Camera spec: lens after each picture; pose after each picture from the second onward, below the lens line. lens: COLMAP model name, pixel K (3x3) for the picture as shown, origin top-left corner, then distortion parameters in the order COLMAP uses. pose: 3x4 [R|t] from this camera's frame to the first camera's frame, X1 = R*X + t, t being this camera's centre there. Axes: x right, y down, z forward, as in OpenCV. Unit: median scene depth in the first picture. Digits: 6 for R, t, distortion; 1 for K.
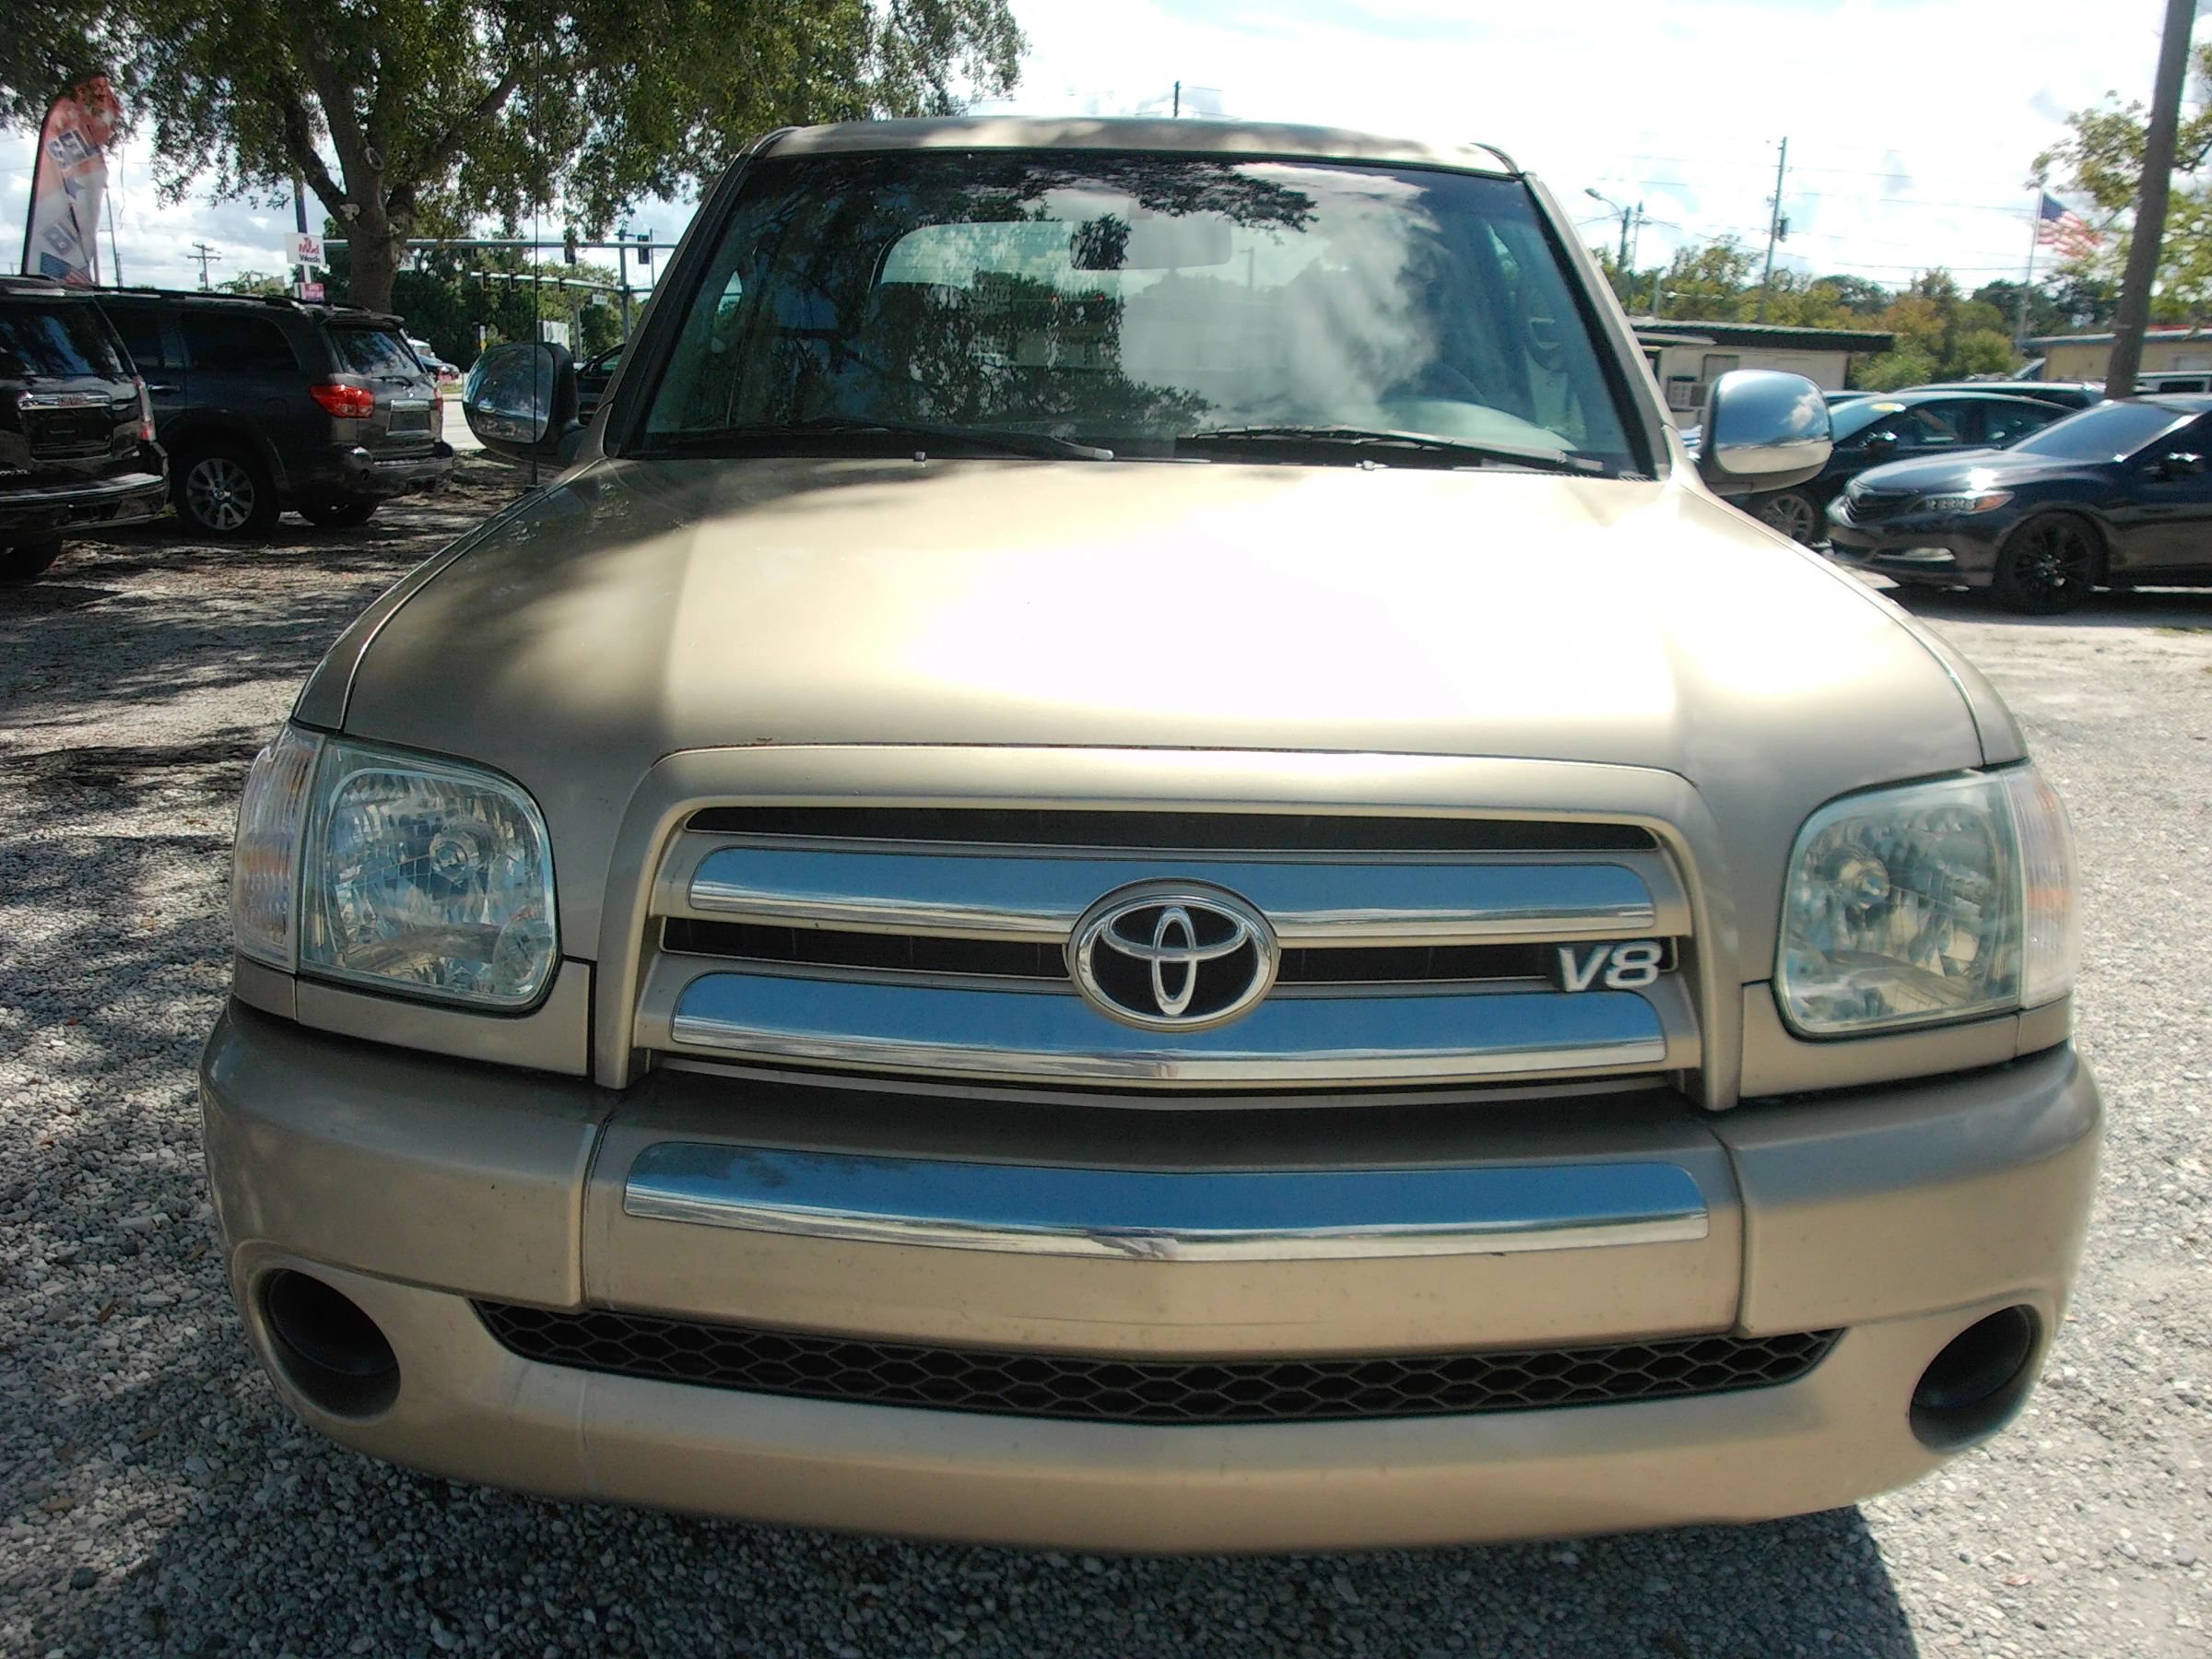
lens RADIAL K [[1881.7, 0, 1090.2], [0, 1881.7, 827.7], [0, 0, 1]] dist [0.048189, -0.116624]
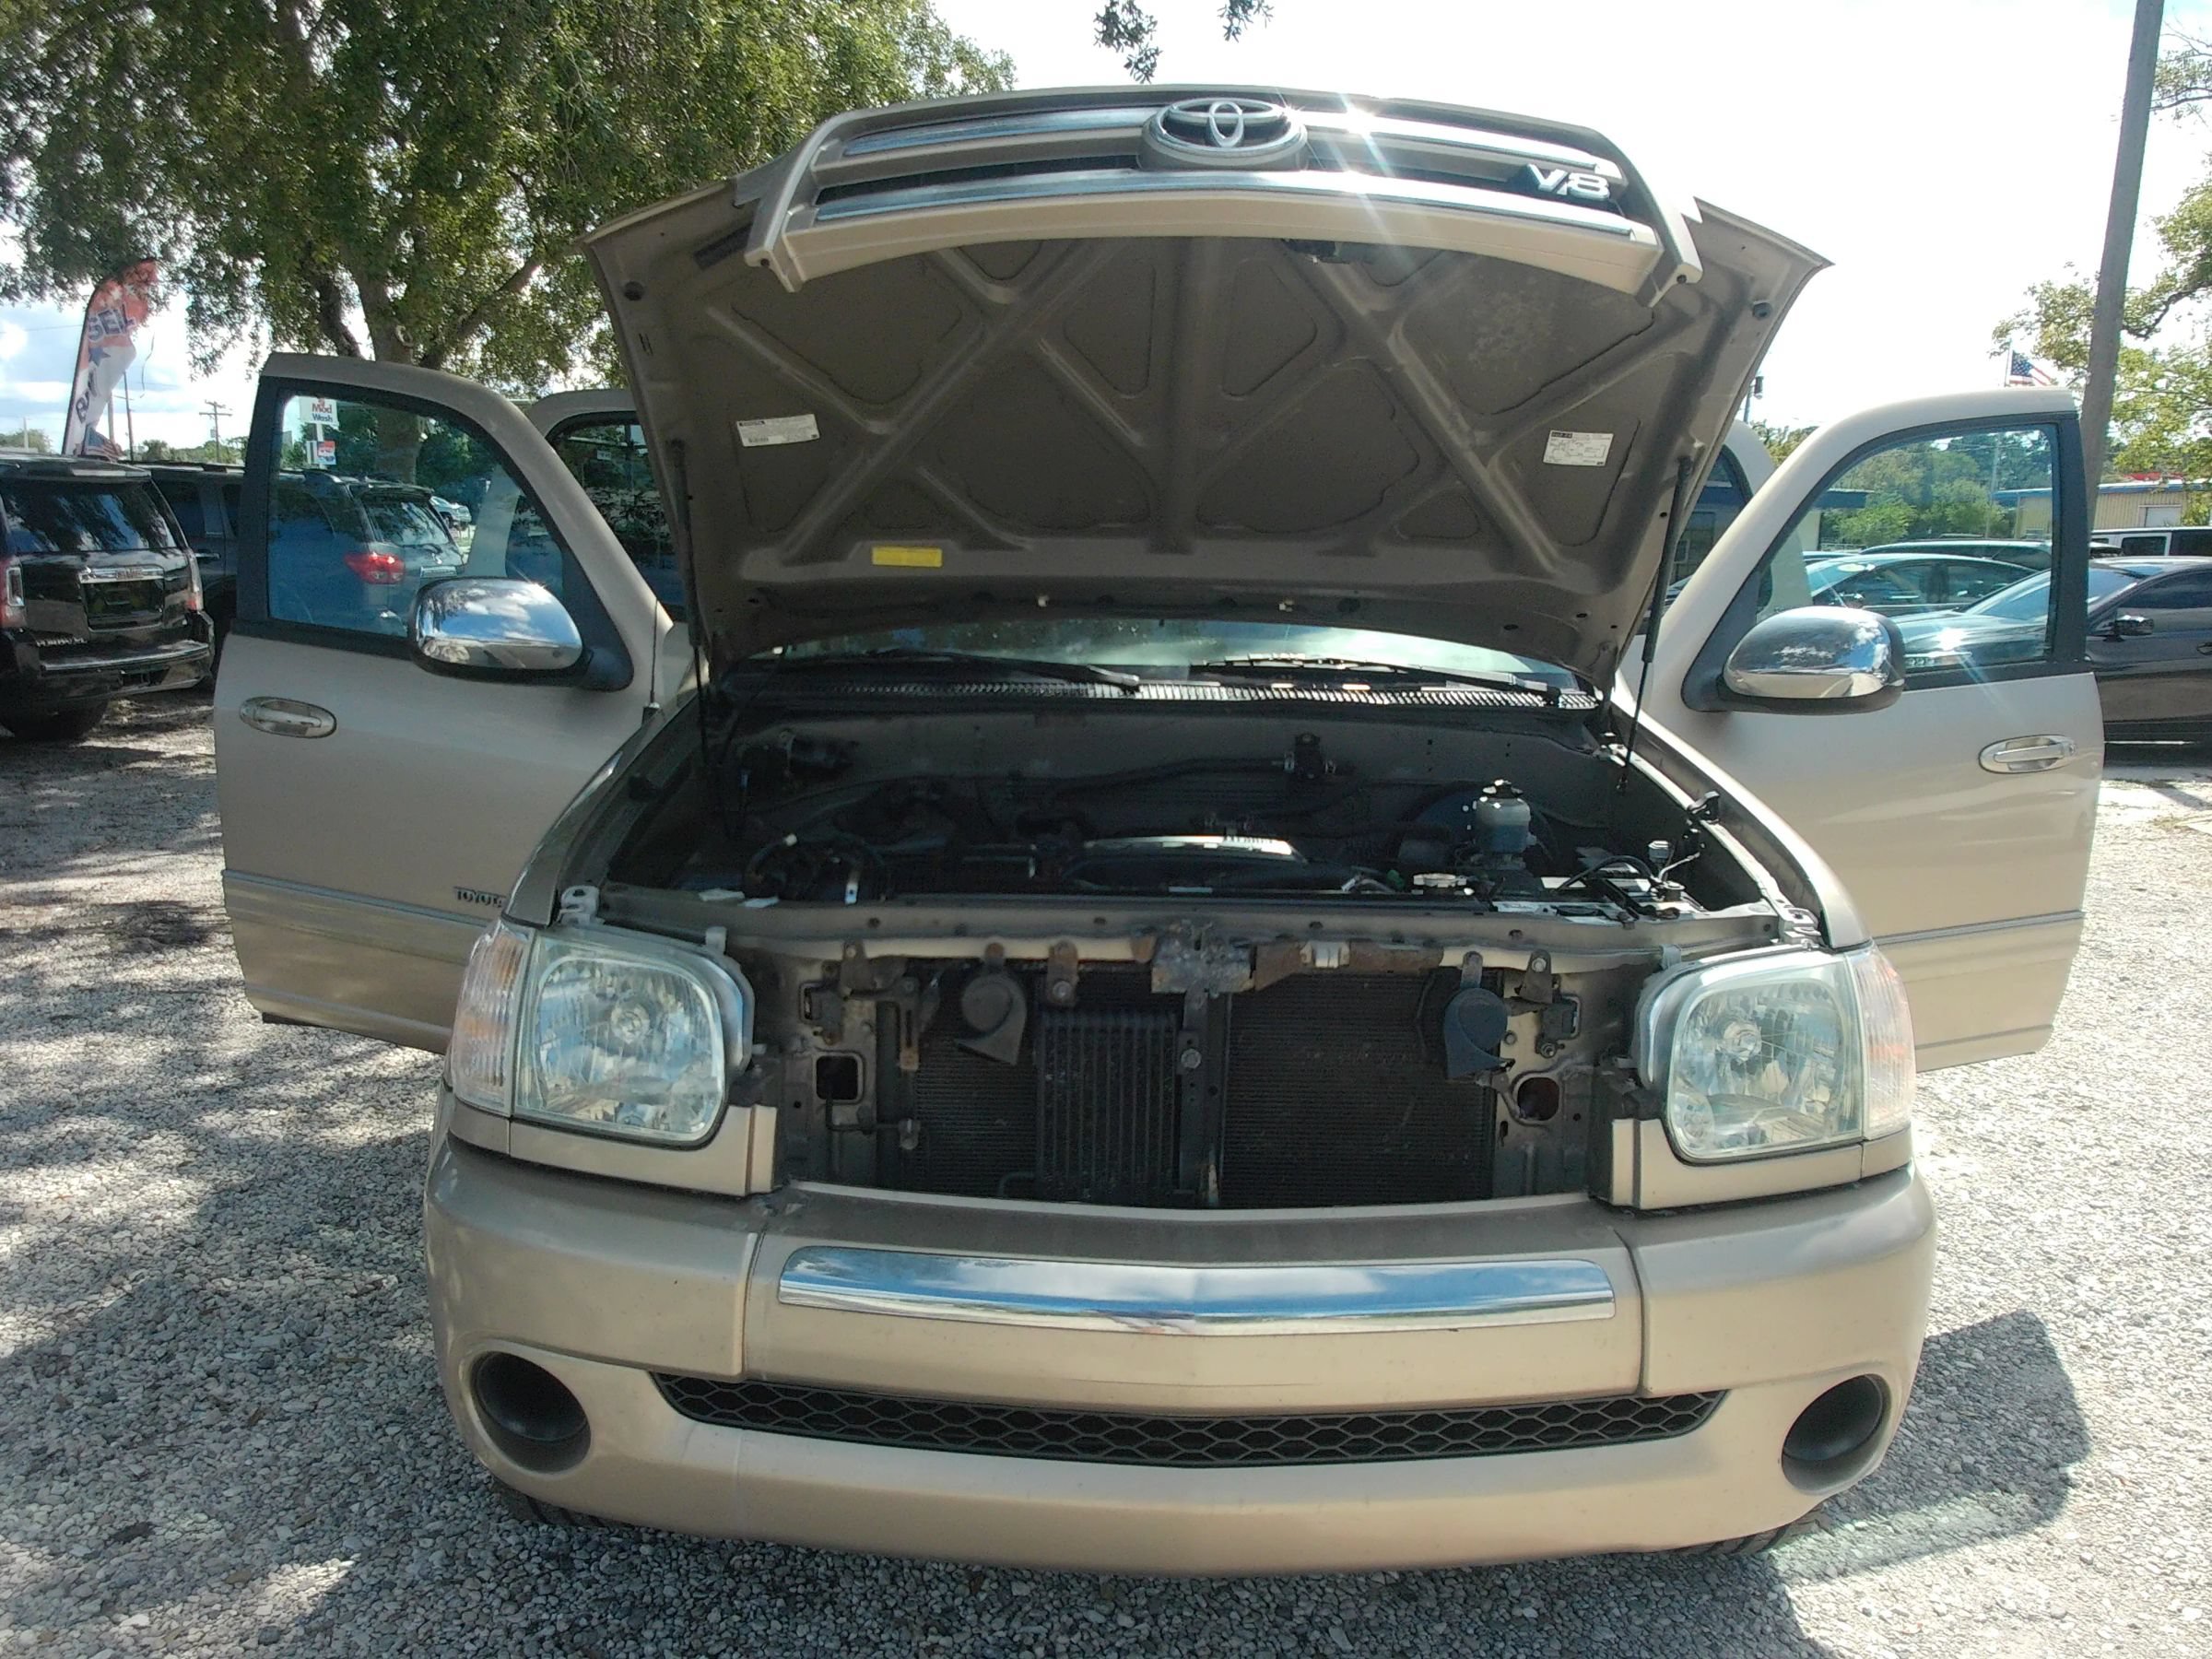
lens RADIAL K [[1881.7, 0, 1113.9], [0, 1881.7, 895.6], [0, 0, 1]] dist [0.048189, -0.116624]
pose [[0.999877, -0.002519, 0.015462, -0.022086], [0.003127, 0.999217, -0.039449, -0.013291], [-0.015351, 0.039492, 0.999102, -0.184367]]
